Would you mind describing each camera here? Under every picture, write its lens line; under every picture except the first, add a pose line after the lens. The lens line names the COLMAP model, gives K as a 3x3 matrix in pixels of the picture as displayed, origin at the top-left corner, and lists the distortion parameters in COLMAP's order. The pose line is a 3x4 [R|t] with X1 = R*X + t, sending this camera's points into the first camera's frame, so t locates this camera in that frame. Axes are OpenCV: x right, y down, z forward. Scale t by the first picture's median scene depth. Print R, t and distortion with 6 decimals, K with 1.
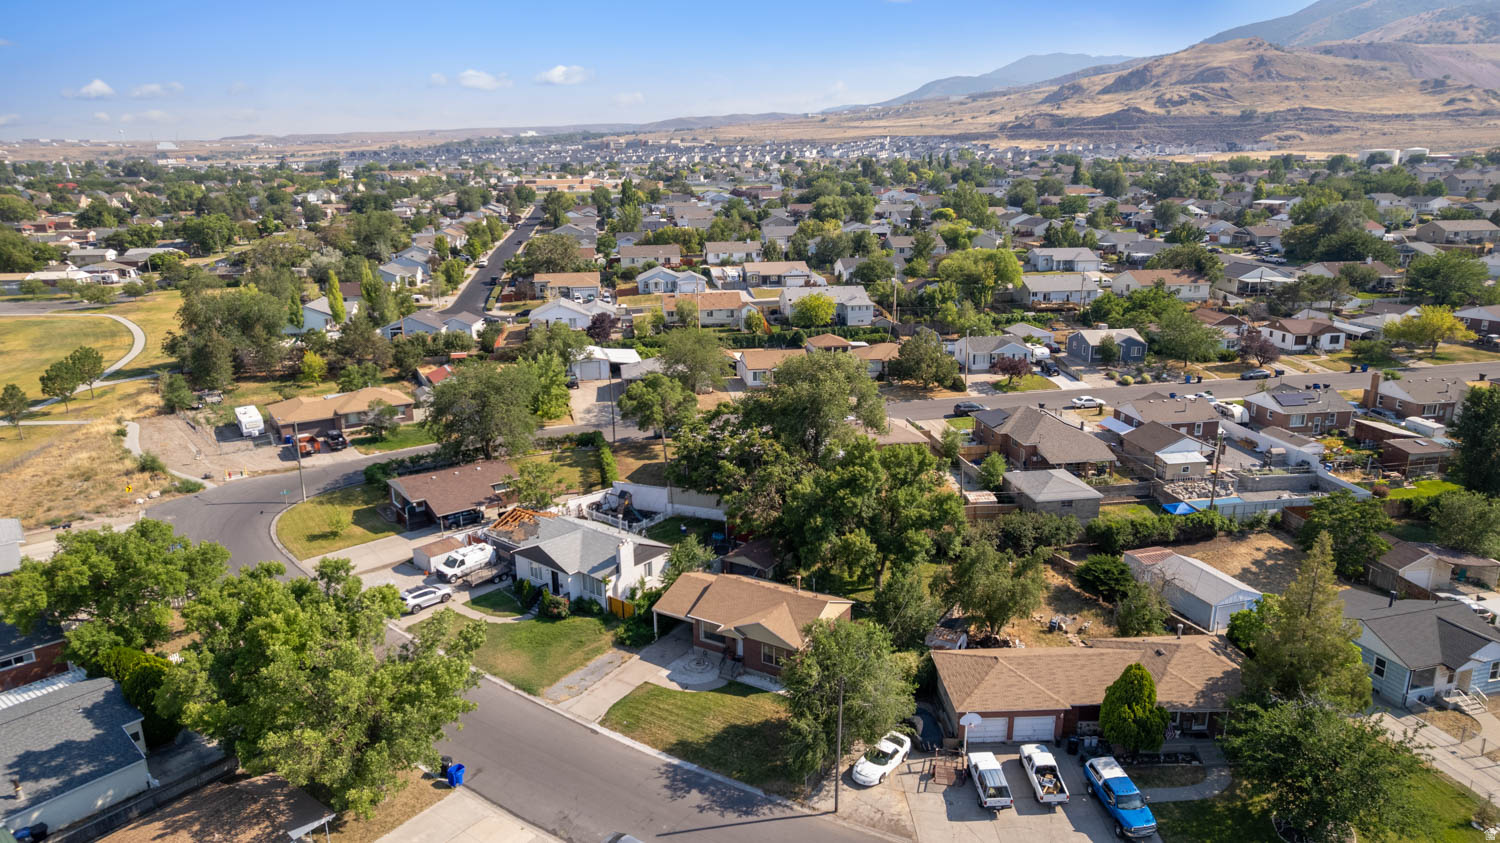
lens RADIAL K [[959.9, 0, 751.0], [0, 959.9, 428.6], [0, 0, 1]] dist [-0.077868, 0.071570]
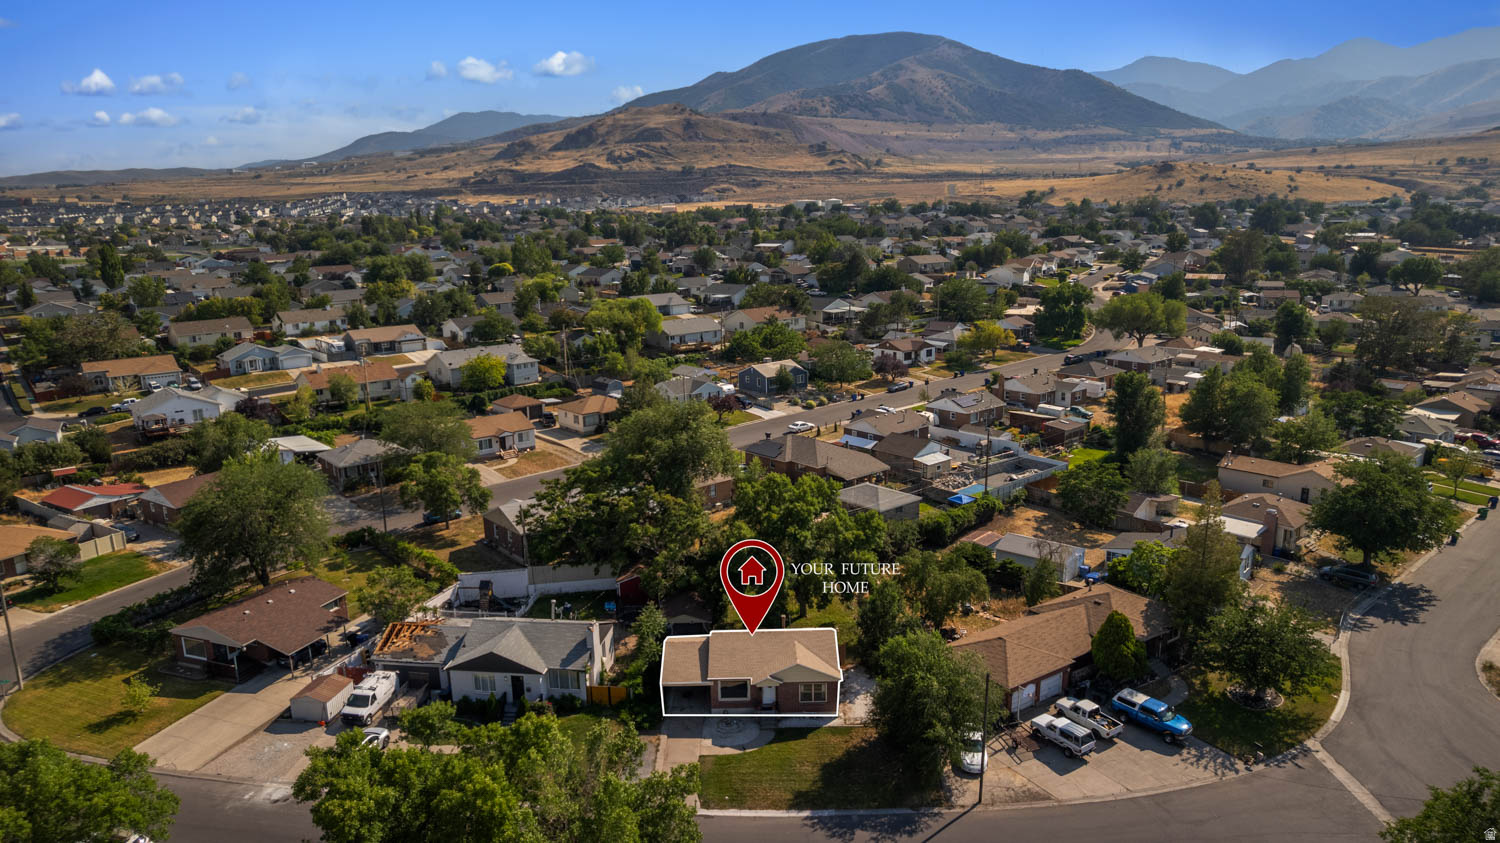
lens RADIAL K [[959.9, 0, 751.0], [0, 959.9, 428.6], [0, 0, 1]] dist [-0.077868, 0.071570]
pose [[0.849096, -0.123893, 0.513504, -0.229102], [0.151538, 0.988377, -0.012107, -0.017482], [-0.506036, 0.088095, 0.858002, 0.056278]]
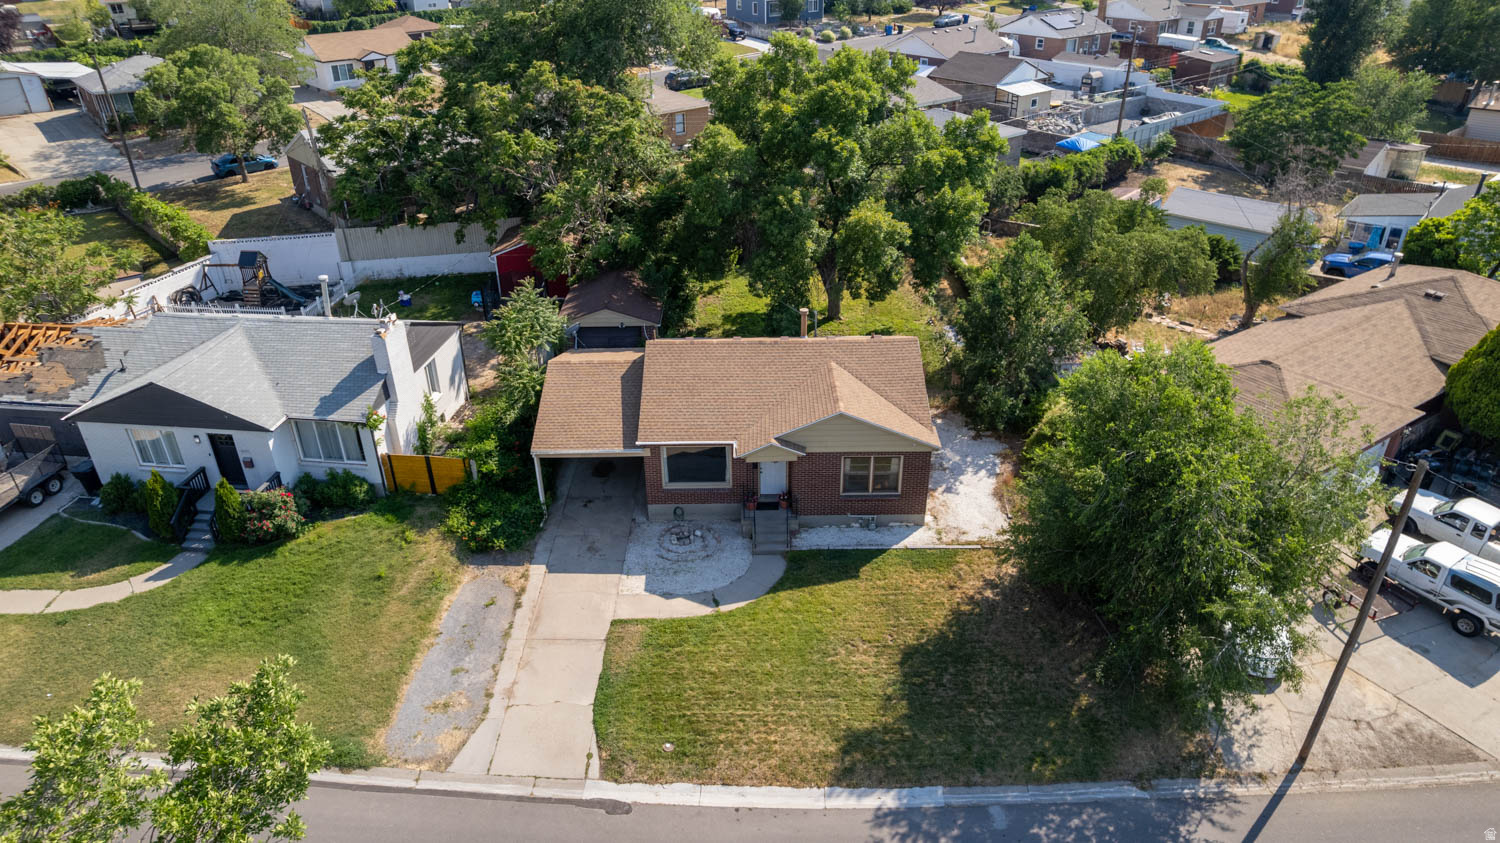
lens RADIAL K [[959.9, 0, 751.0], [0, 959.9, 428.6], [0, 0, 1]] dist [-0.077868, 0.071570]
pose [[0.847245, -0.256432, 0.465208, -0.102559], [0.141820, 0.953170, 0.267122, 0.037253], [-0.511922, -0.160342, 0.843935, 0.281361]]
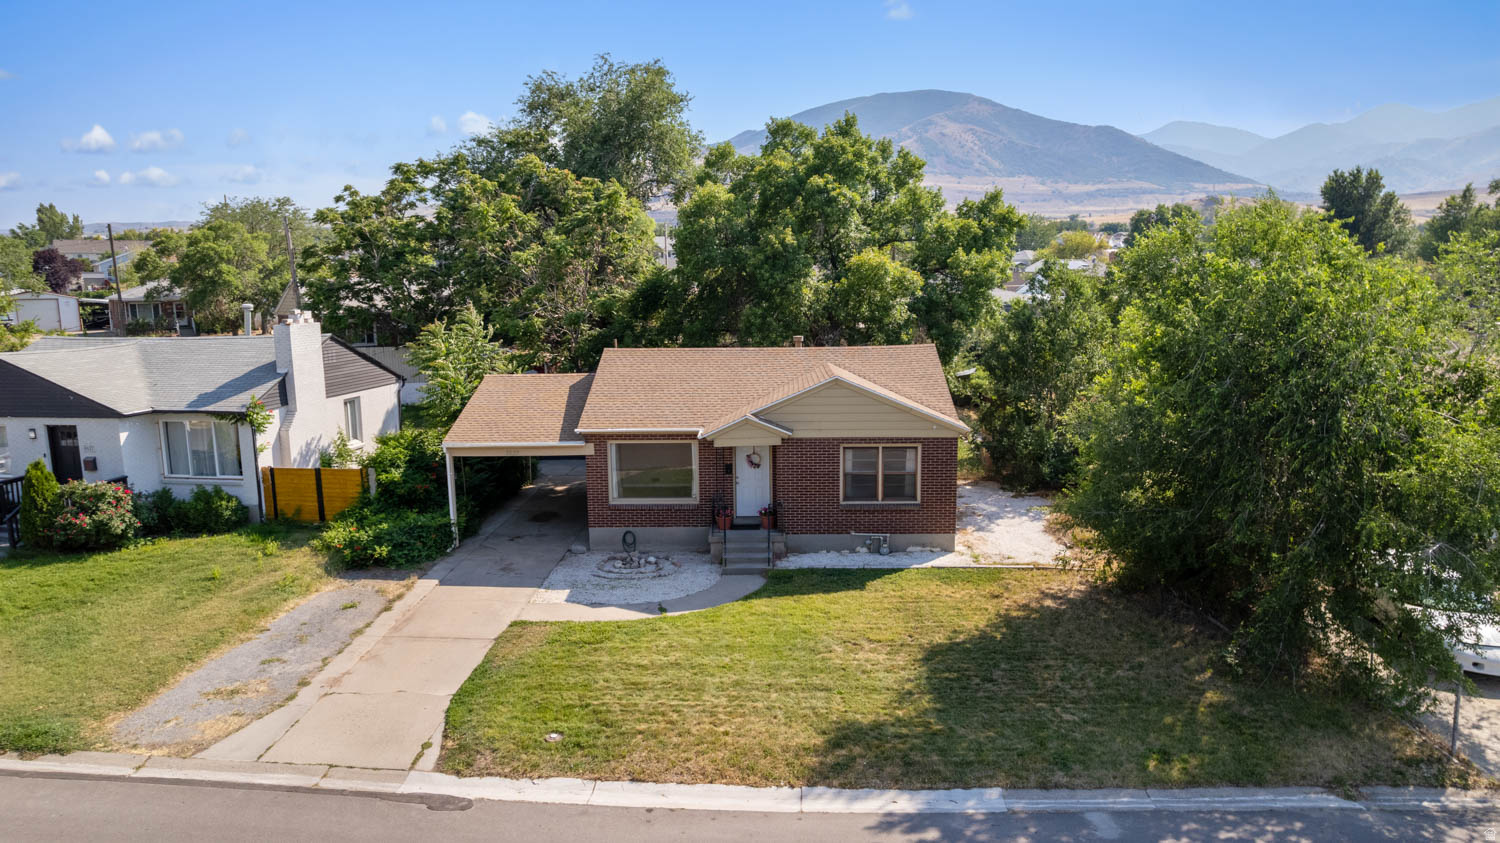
lens RADIAL K [[959.9, 0, 751.0], [0, 959.9, 428.6], [0, 0, 1]] dist [-0.077868, 0.071570]
pose [[0.864267, -0.080021, 0.496629, -0.083076], [0.137549, 0.987234, -0.080301, 0.106576], [-0.483863, 0.137712, 0.864241, 0.313693]]
